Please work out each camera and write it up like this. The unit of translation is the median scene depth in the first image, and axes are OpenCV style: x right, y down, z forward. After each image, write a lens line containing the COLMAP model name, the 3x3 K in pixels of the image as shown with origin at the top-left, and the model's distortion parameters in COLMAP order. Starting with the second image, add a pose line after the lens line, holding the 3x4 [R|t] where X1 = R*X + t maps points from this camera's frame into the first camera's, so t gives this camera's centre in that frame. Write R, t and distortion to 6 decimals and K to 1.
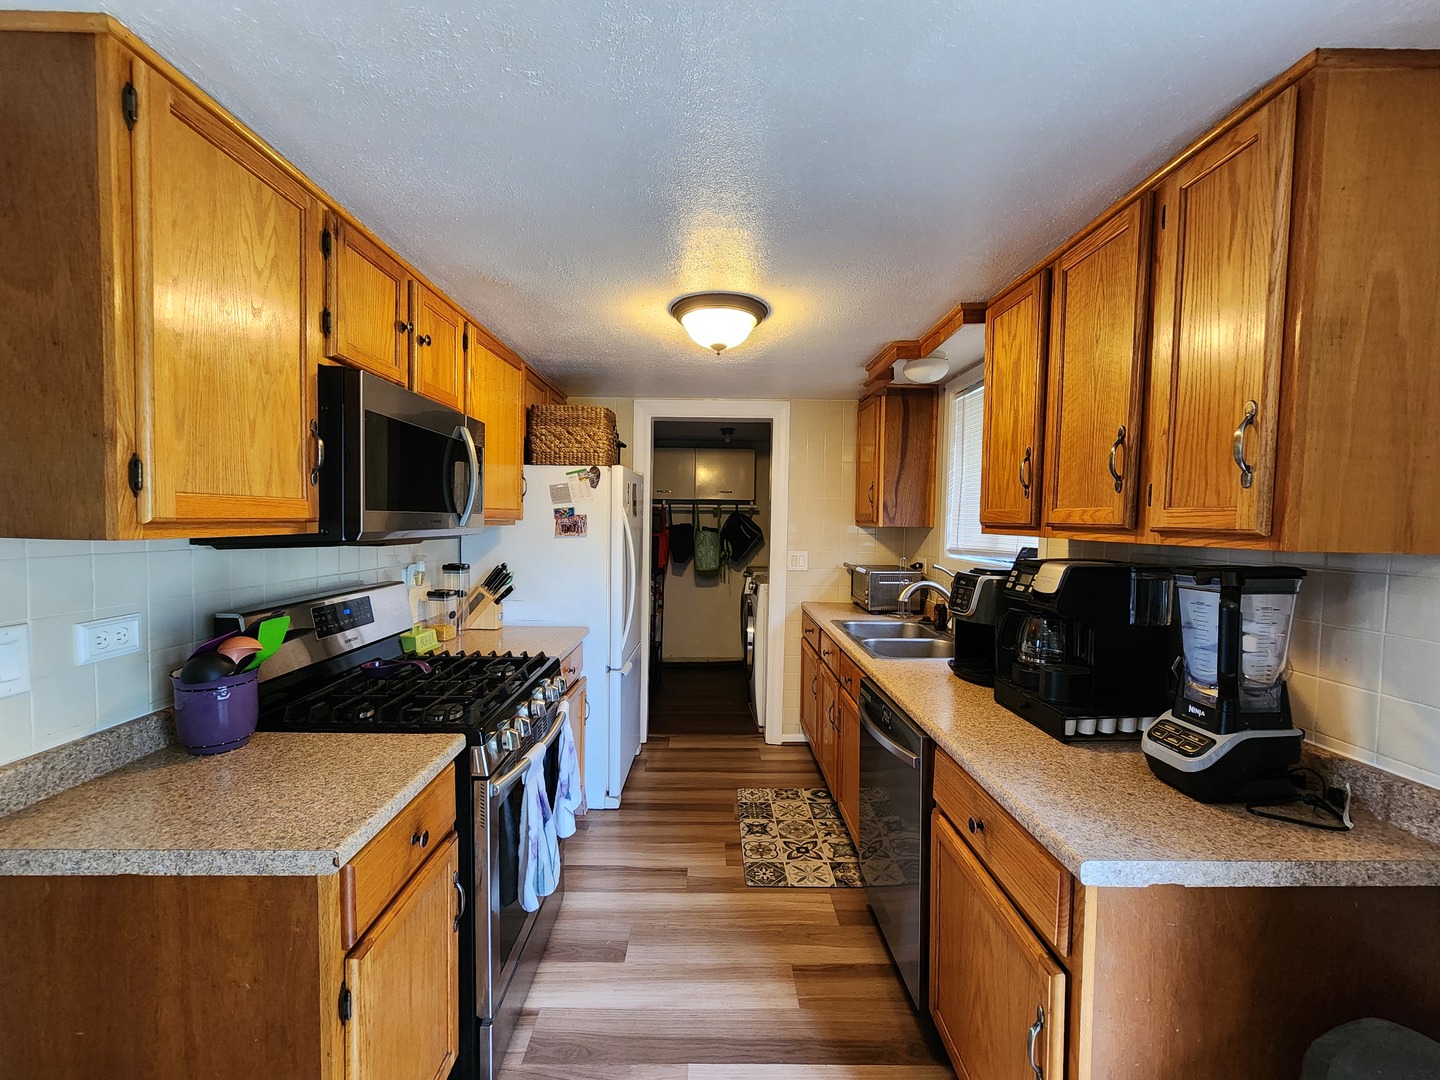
lens RADIAL K [[593.3, 0, 720.8], [0, 593.3, 538.0], [0, 0, 1]] dist [0.000581, -0.000012]
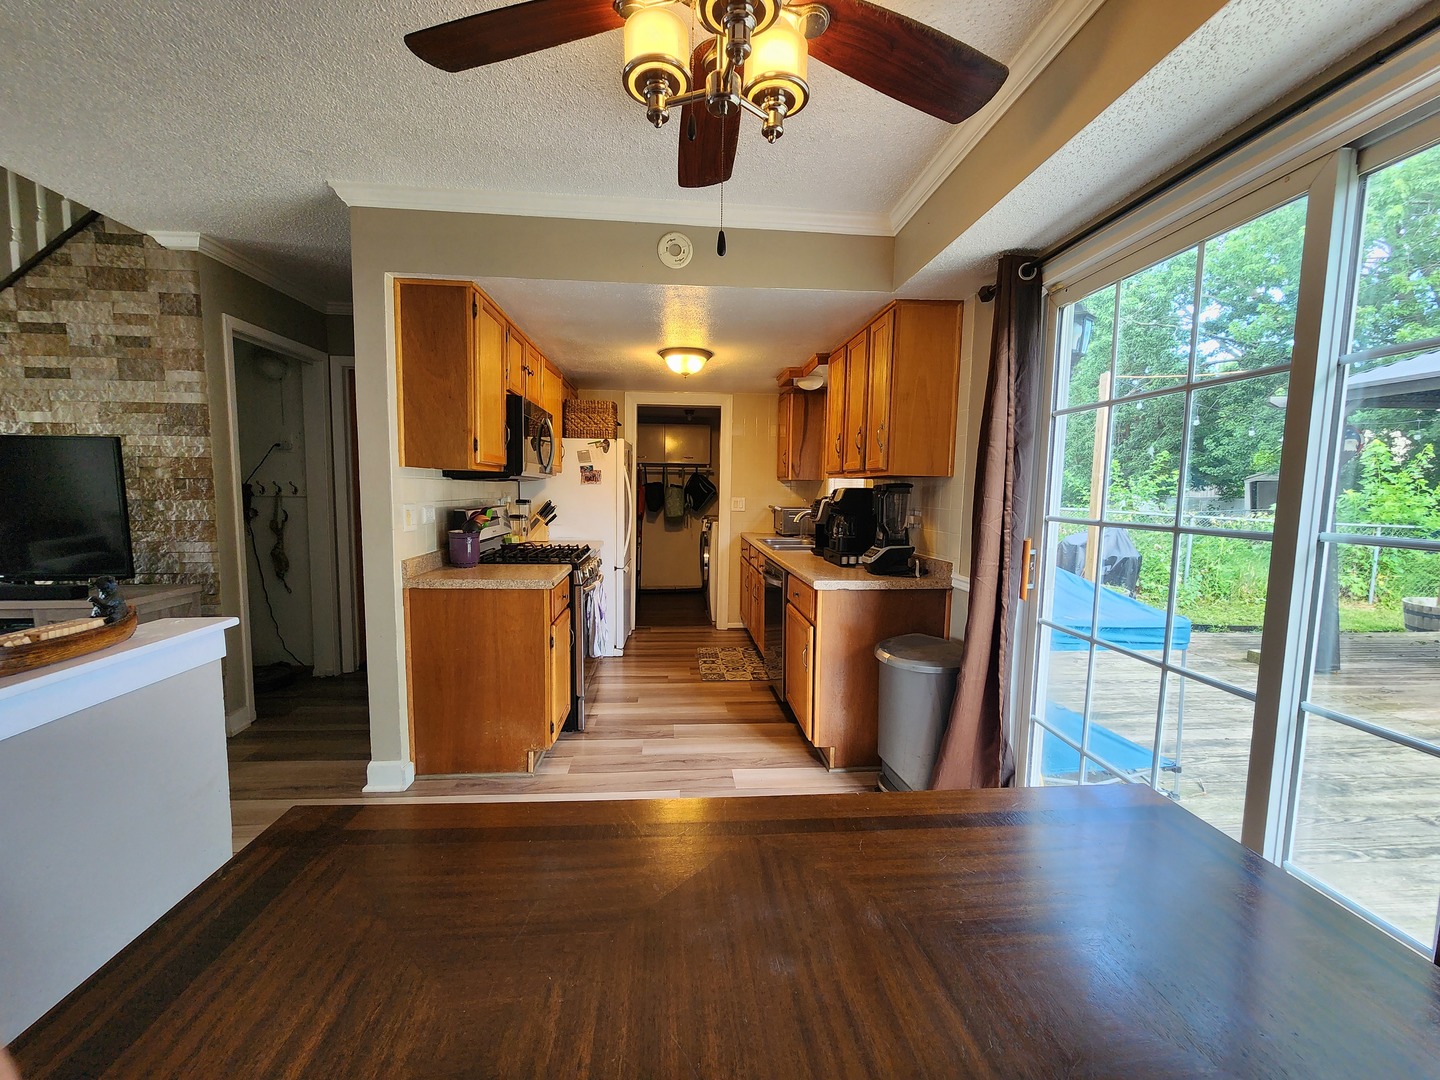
lens RADIAL K [[593.3, 0, 720.8], [0, 593.3, 538.0], [0, 0, 1]] dist [0.000581, -0.000012]
pose [[0.997811, -0.003604, 0.066027, -0.013429], [0.000163, 0.998644, 0.052060, 0.059813], [-0.066125, -0.051935, 0.996459, -0.606366]]
